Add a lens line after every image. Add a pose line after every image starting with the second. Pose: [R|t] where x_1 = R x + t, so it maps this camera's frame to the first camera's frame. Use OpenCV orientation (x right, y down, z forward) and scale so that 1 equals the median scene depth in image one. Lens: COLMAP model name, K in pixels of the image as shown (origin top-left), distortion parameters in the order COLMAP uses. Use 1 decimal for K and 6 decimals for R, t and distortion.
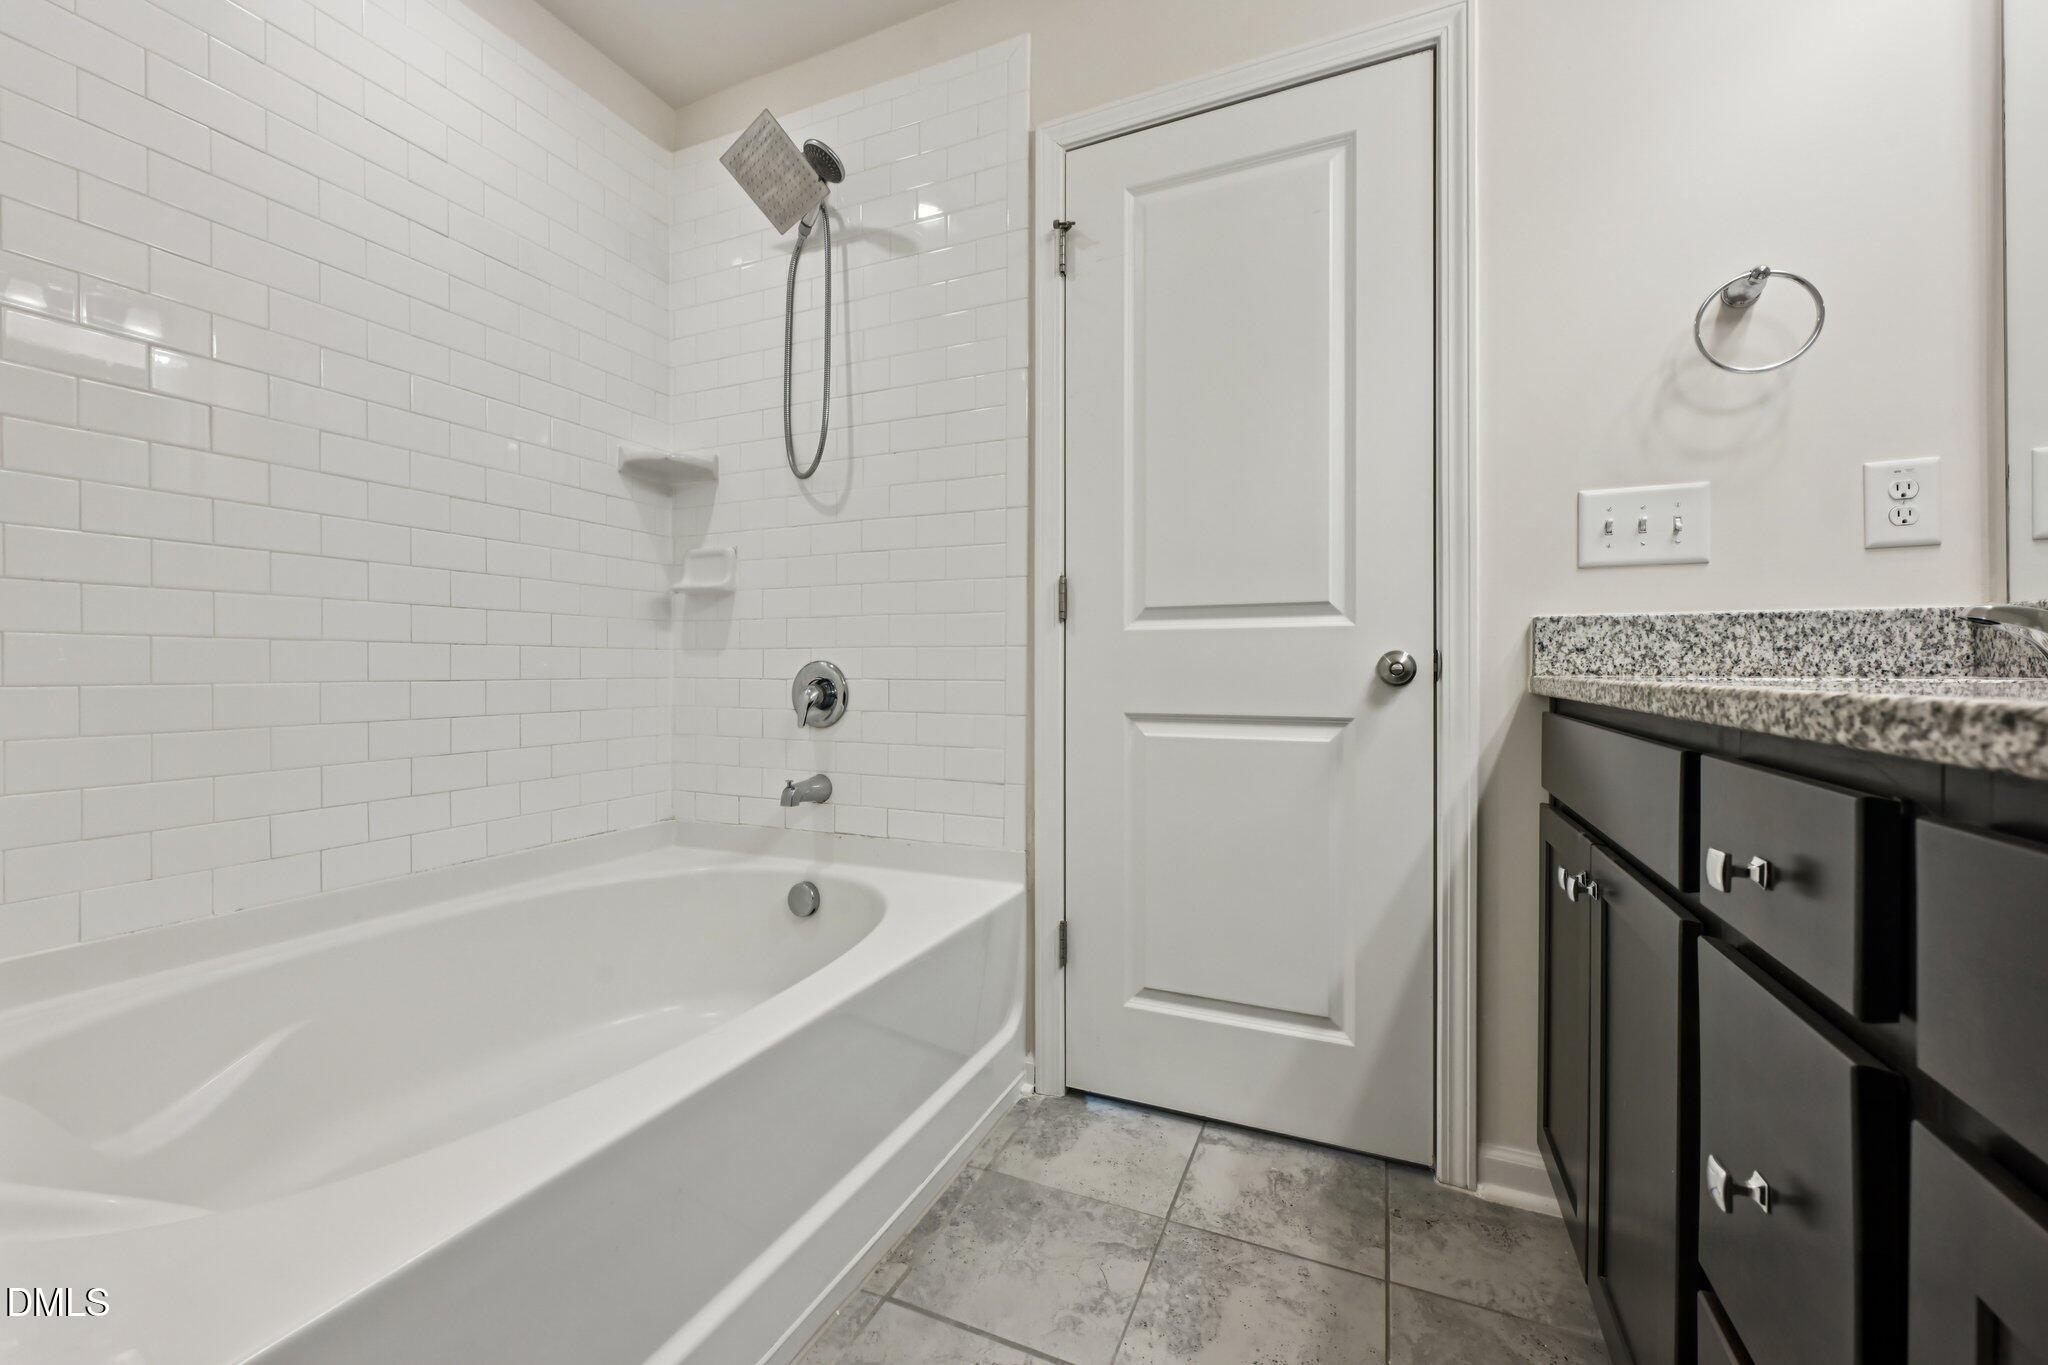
lens RADIAL K [[820.1, 0, 1019.1], [0, 820.1, 671.2], [0, 0, 1]] dist [-0.002232, 0.000253]
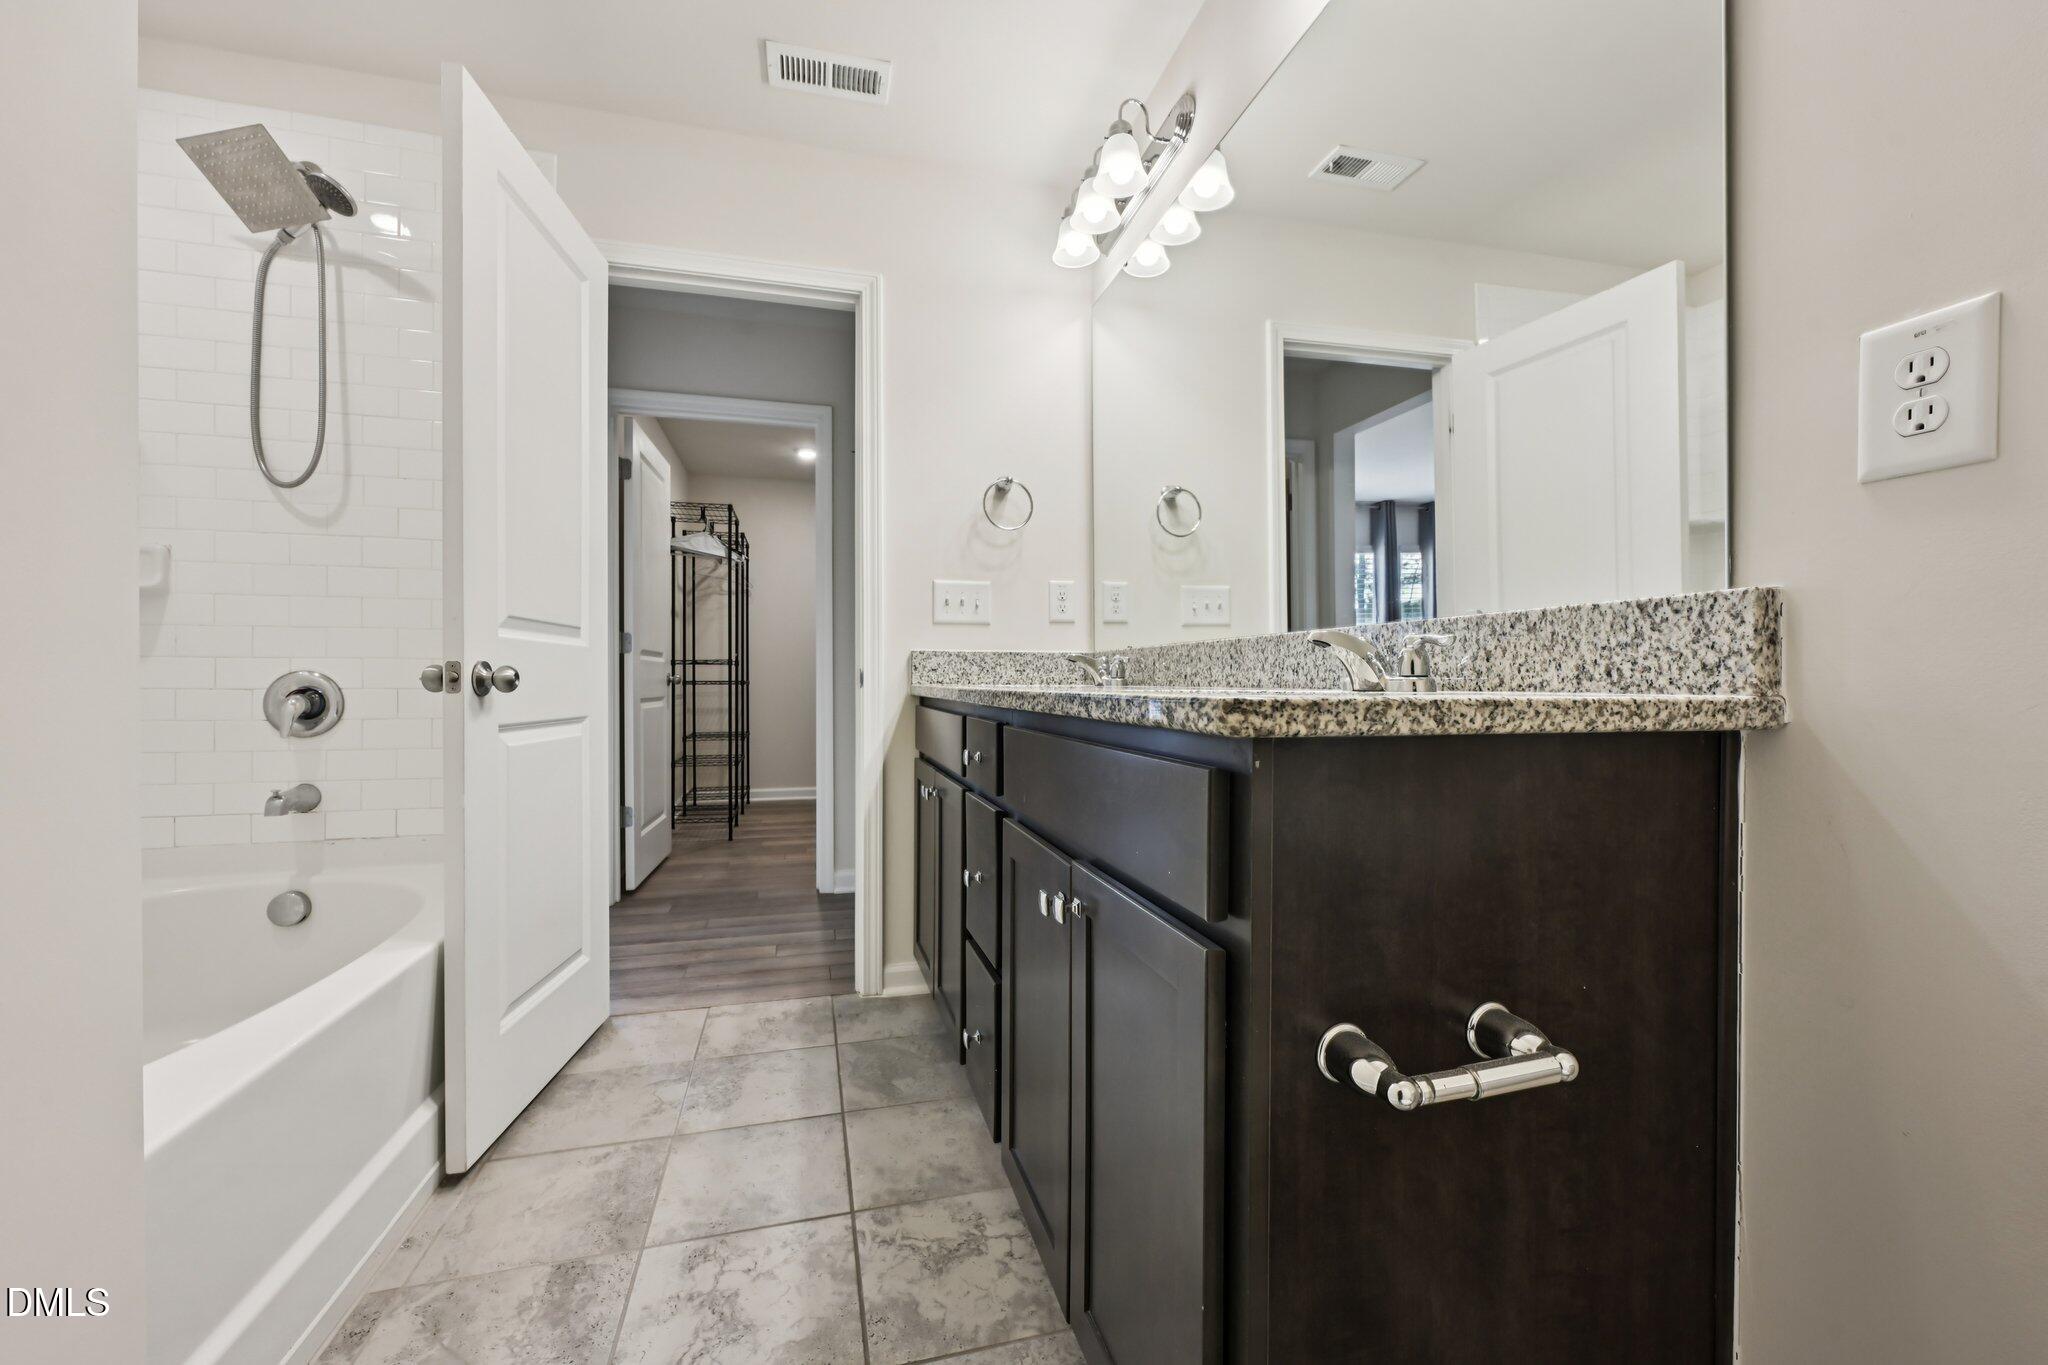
lens RADIAL K [[820.1, 0, 1011.0], [0, 820.1, 686.9], [0, 0, 1]] dist [-0.002232, 0.000253]
pose [[0.783683, -0.003729, 0.621149, -0.297682], [-0.000930, 0.999974, 0.007176, -0.001440], [-0.621160, -0.006202, 0.783659, -0.511741]]
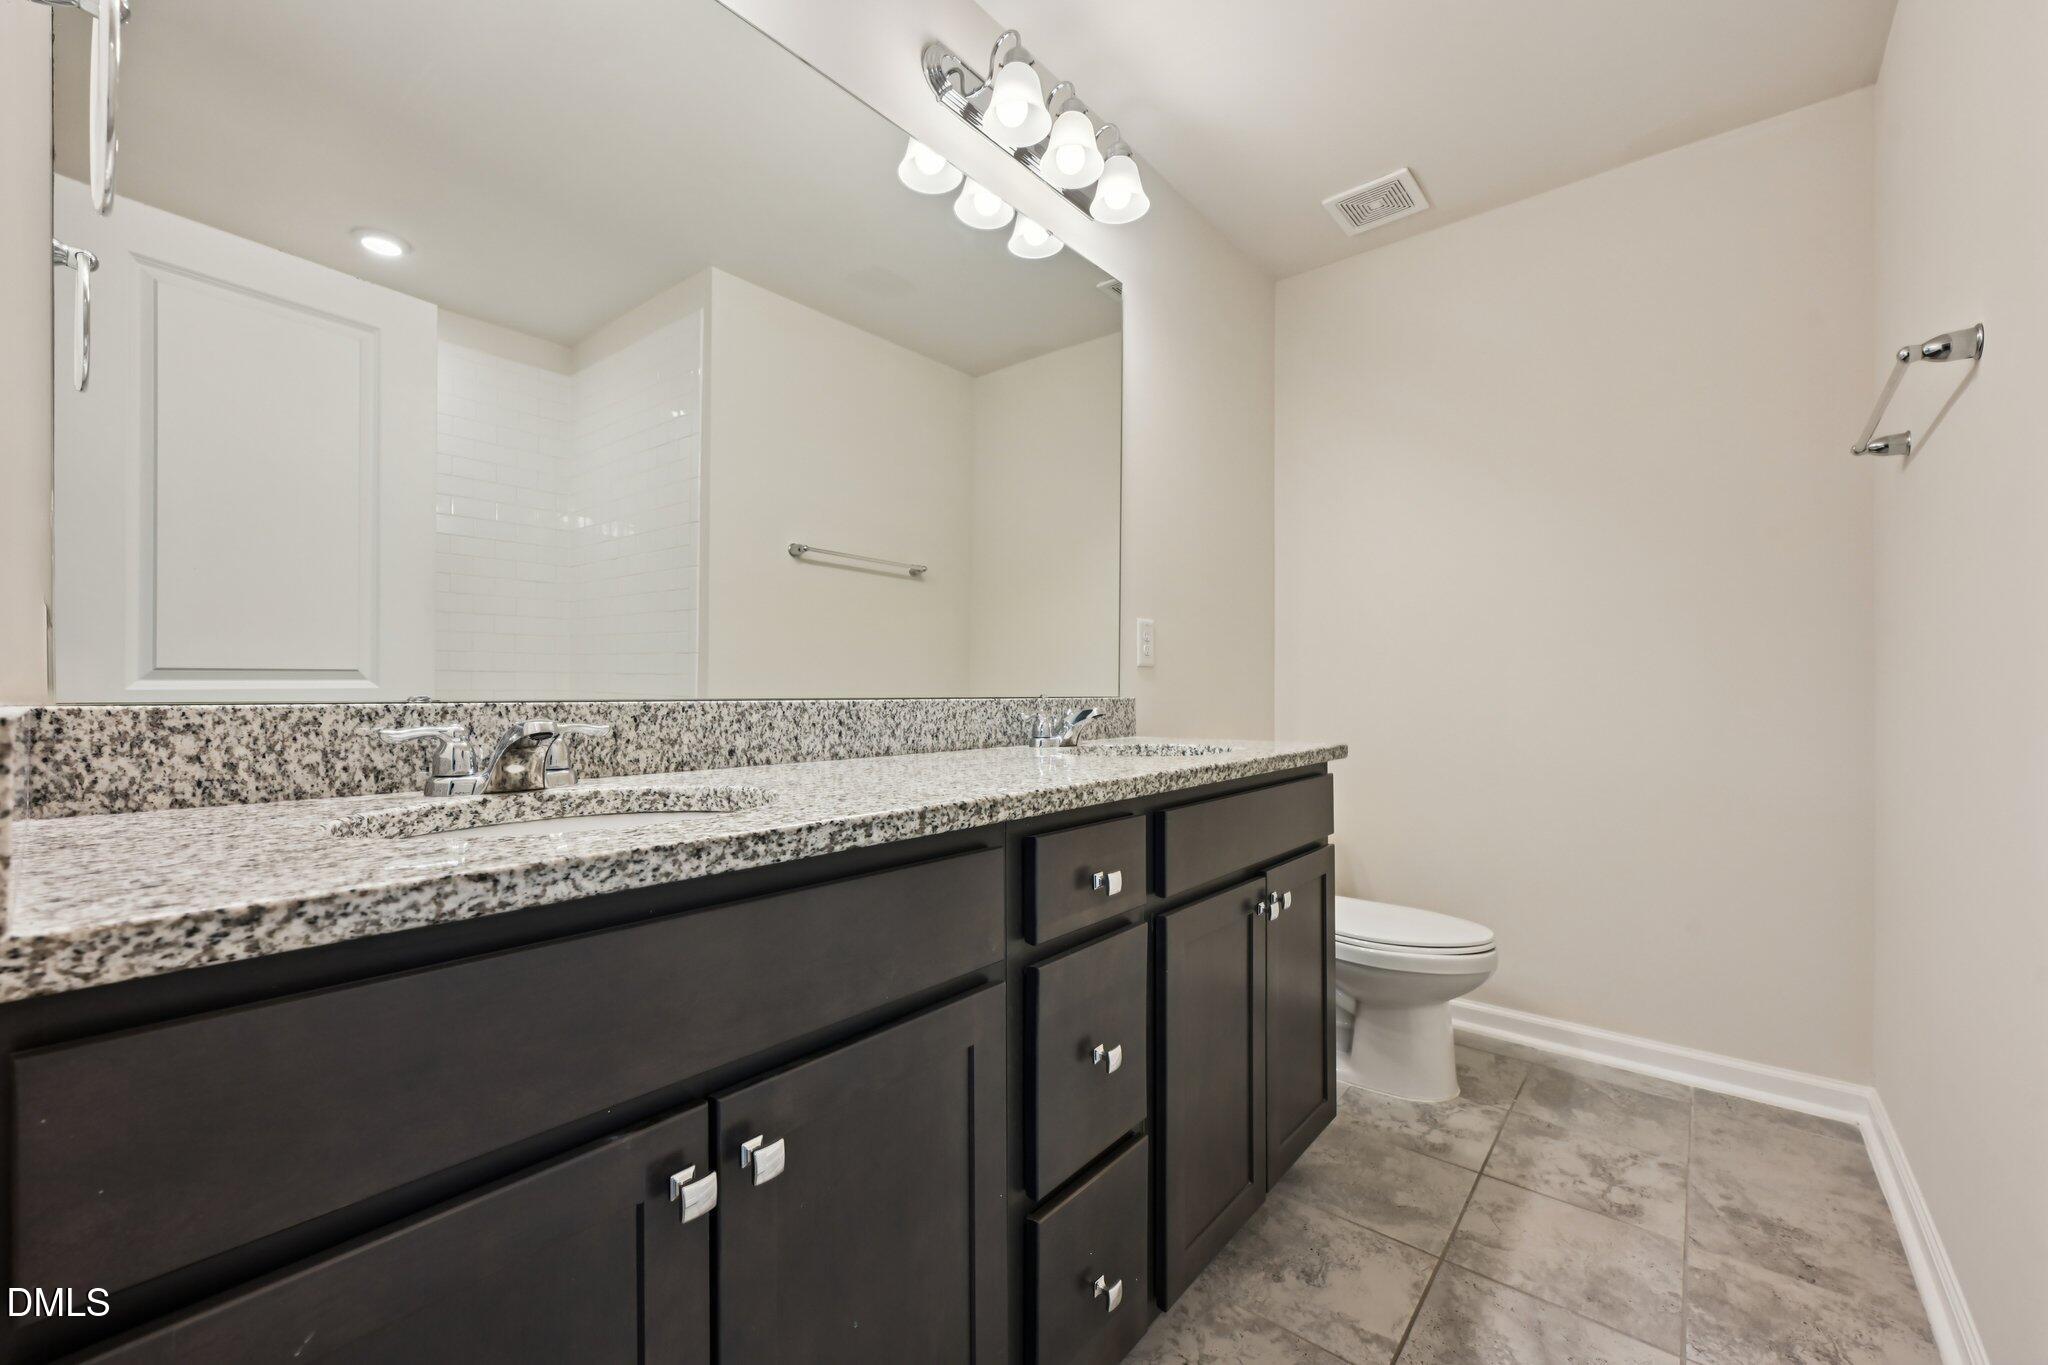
lens RADIAL K [[820.1, 0, 1014.8], [0, 820.1, 686.6], [0, 0, 1]] dist [-0.002232, 0.000253]
pose [[-0.960781, 0.004591, 0.277272, 0.200461], [0.002010, 0.999952, -0.009593, -0.069331], [-0.277302, -0.008659, -0.960744, 1.094169]]
